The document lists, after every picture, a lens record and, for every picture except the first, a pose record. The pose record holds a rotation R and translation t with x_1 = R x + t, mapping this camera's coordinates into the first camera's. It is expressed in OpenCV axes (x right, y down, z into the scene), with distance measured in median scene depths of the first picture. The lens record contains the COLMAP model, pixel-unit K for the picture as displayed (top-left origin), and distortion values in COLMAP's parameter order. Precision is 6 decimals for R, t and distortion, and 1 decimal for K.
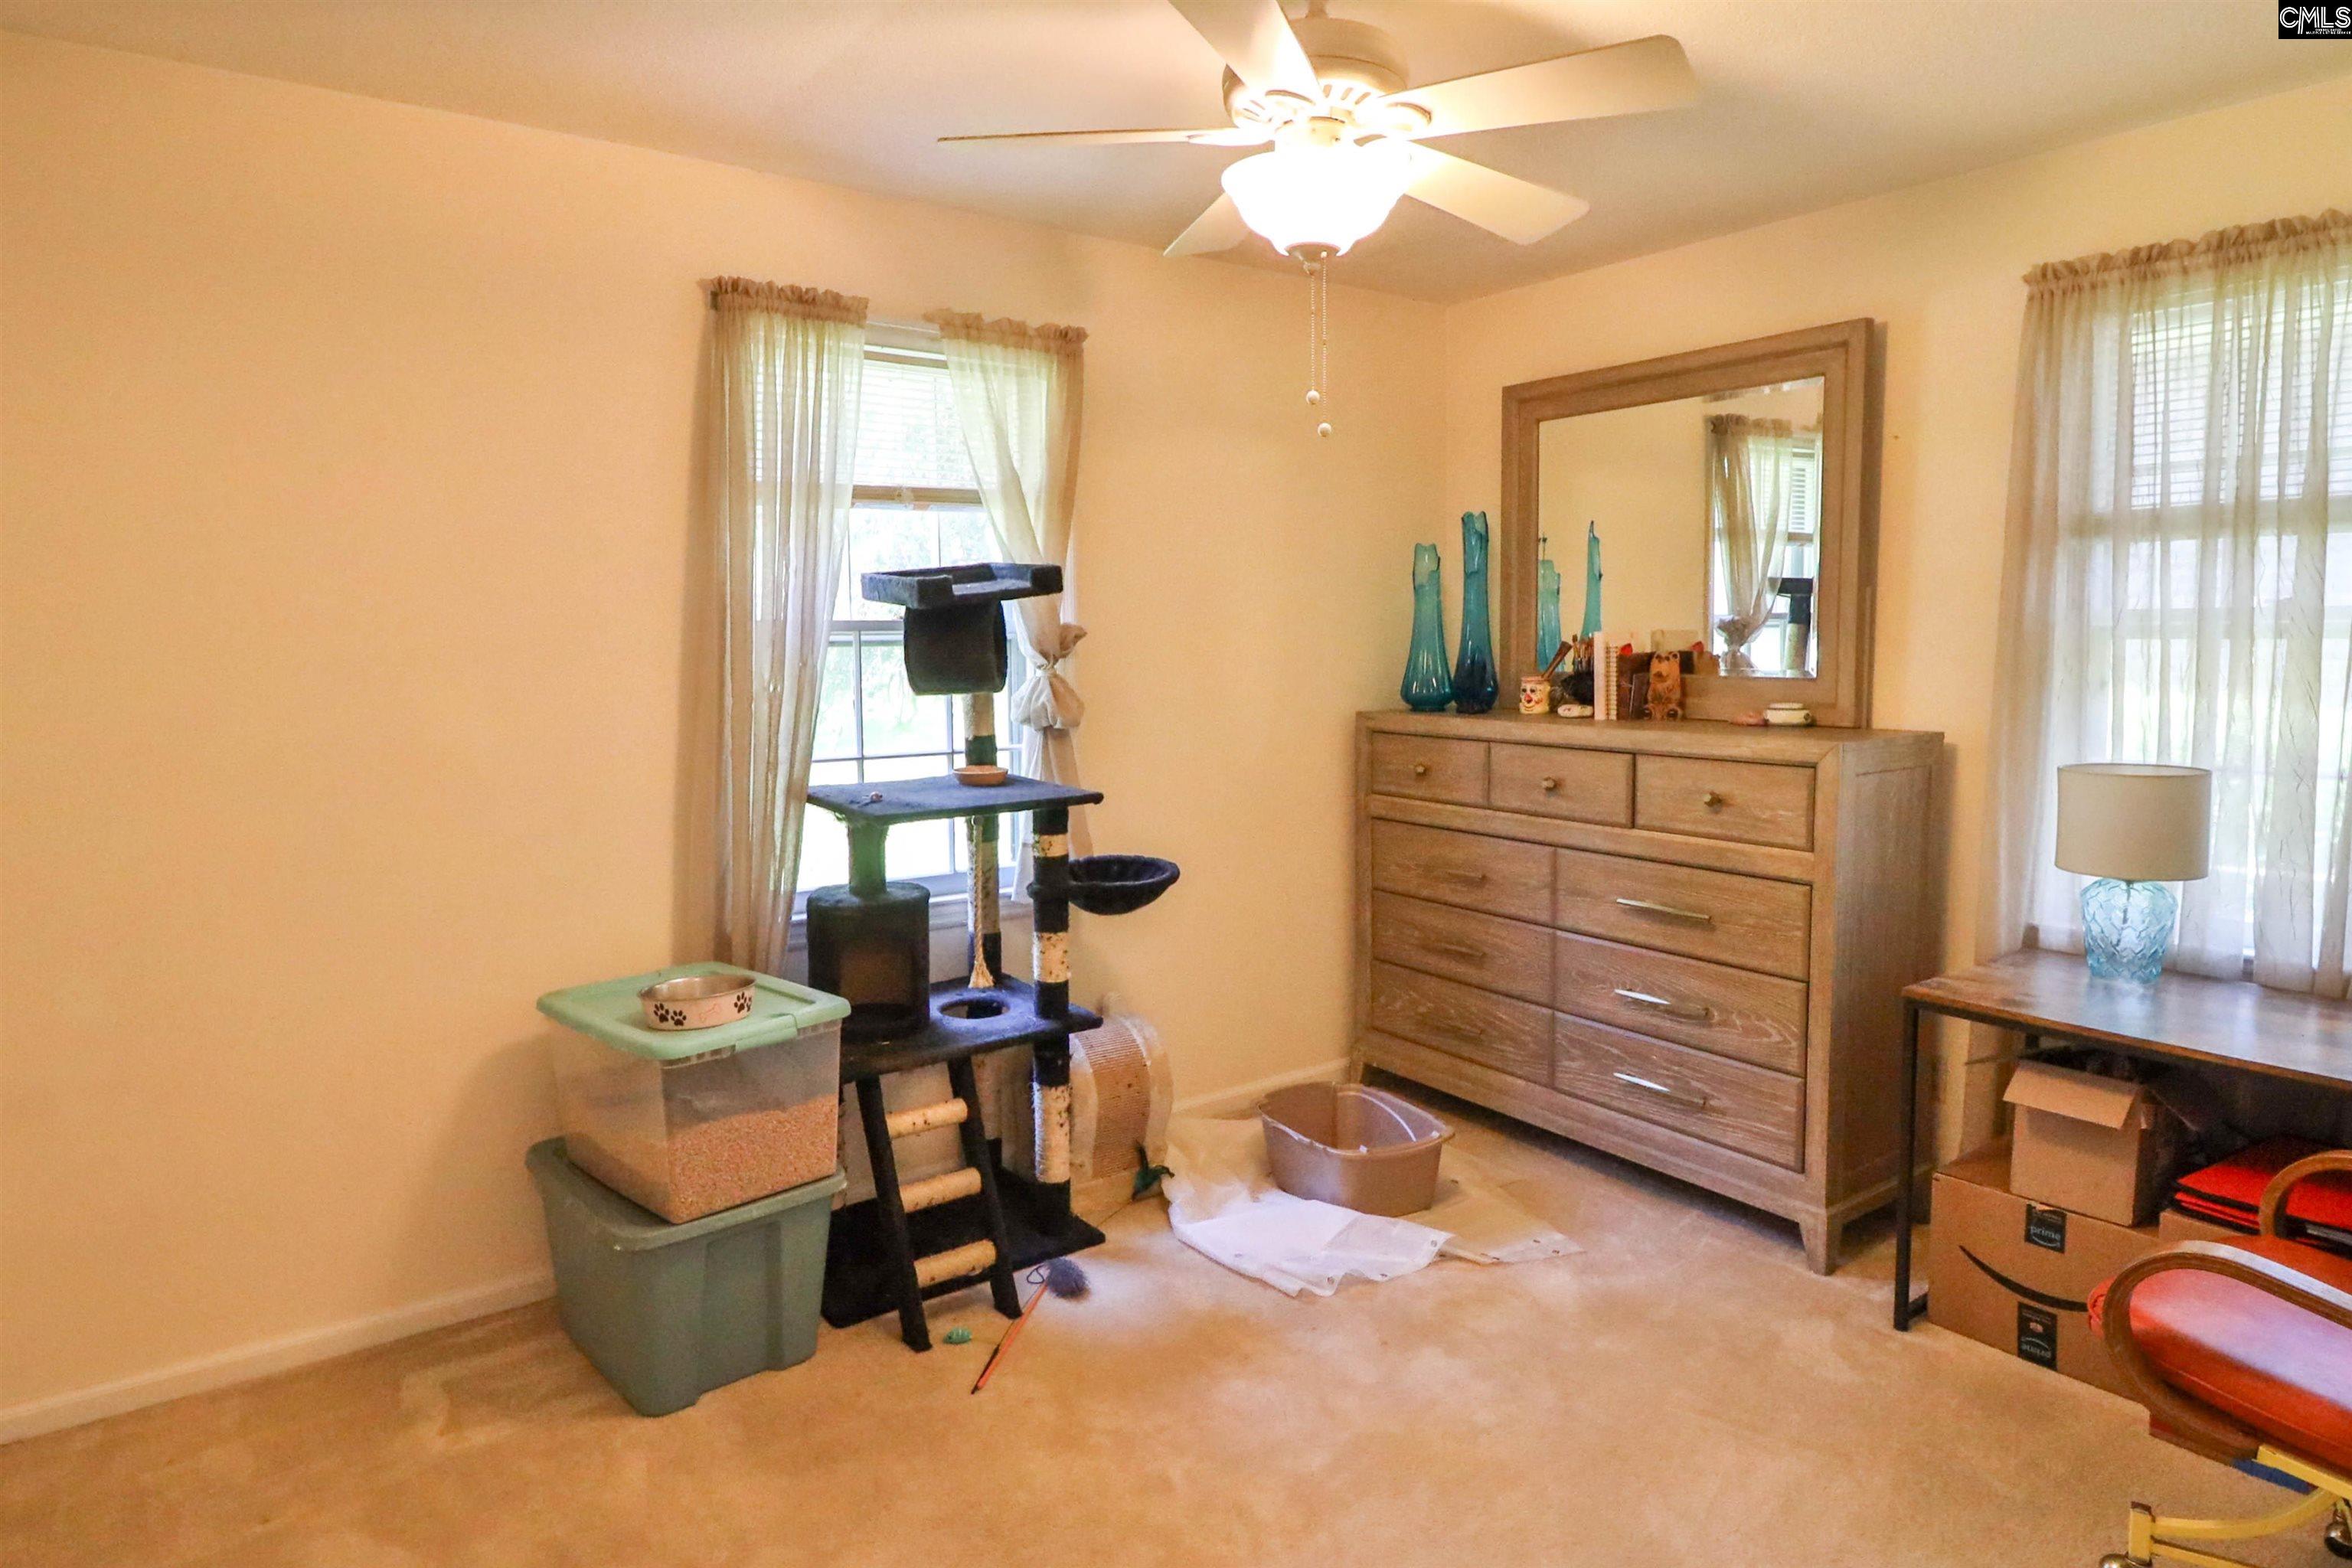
lens RADIAL K [[1351.5, 0, 1183.1], [0, 1351.5, 738.6], [0, 0, 1]] dist [-0.002153, -0.011121]
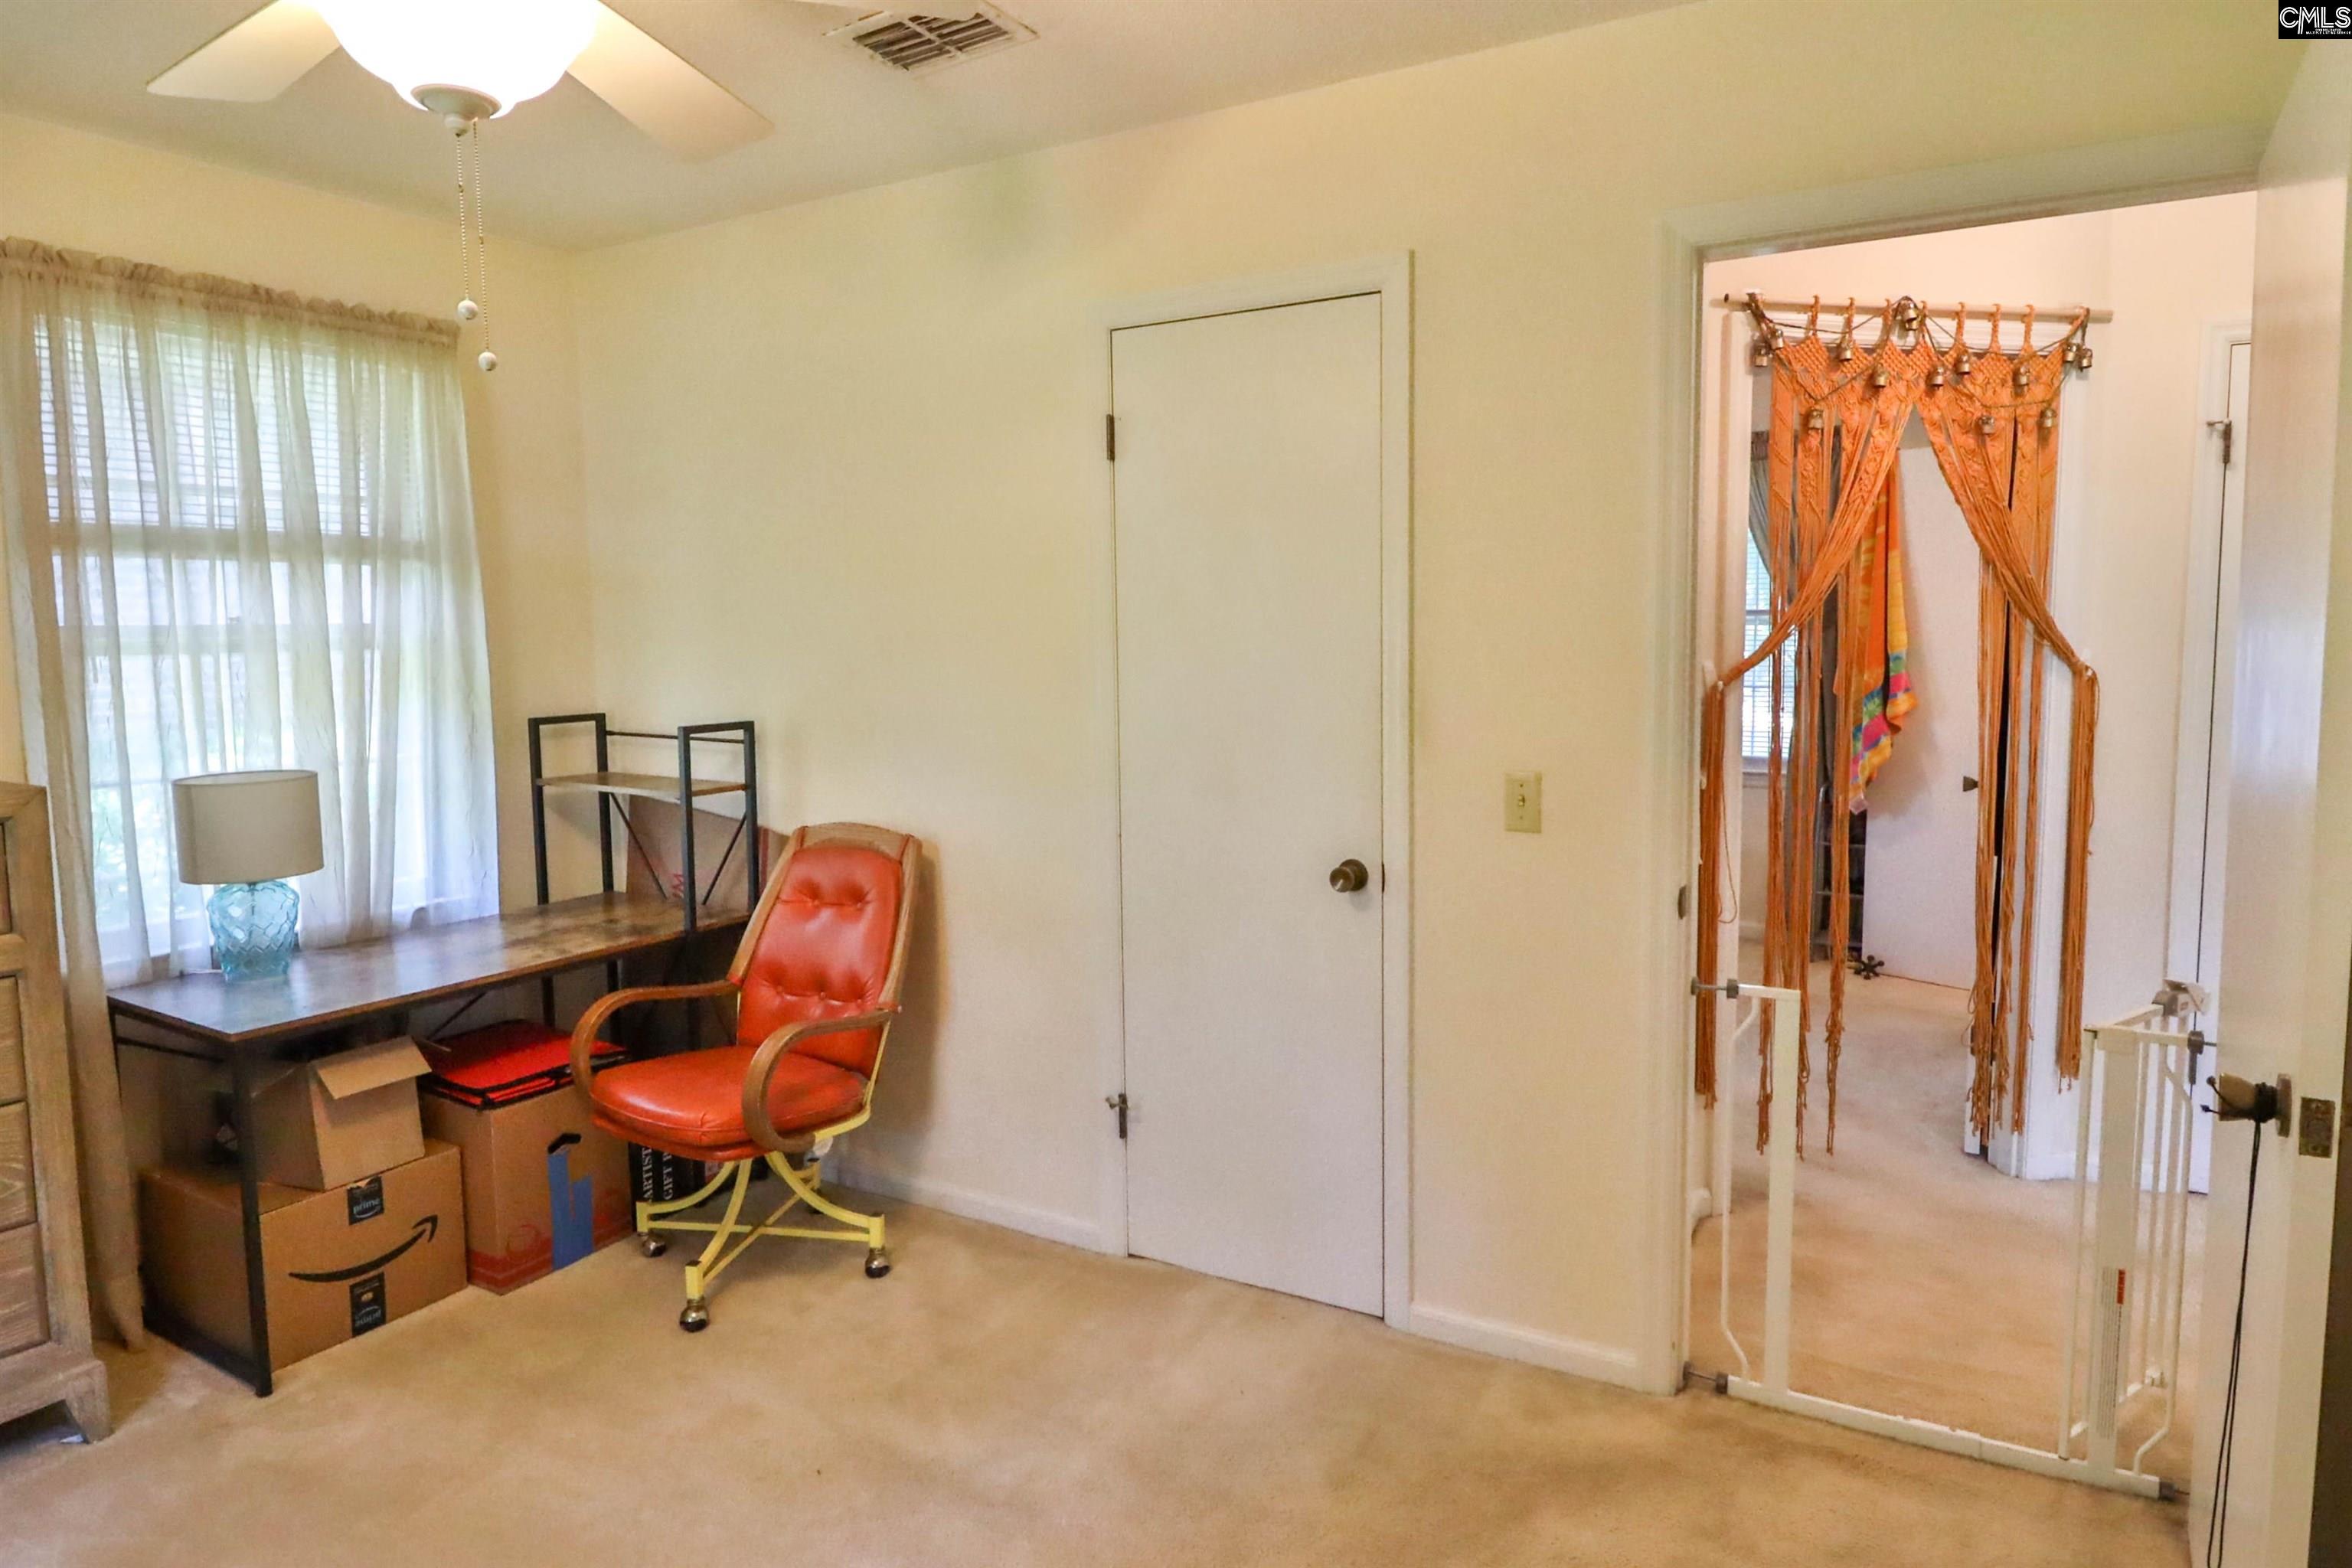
lens RADIAL K [[1349.3, 0, 1186.6], [0, 1349.3, 744.6], [0, 0, 1]] dist [0.000371, -0.013781]
pose [[-0.384290, -0.067545, 0.920738, -0.482184], [0.085399, 0.990443, 0.108301, -0.047423], [-0.919254, 0.120249, -0.374849, 0.637651]]
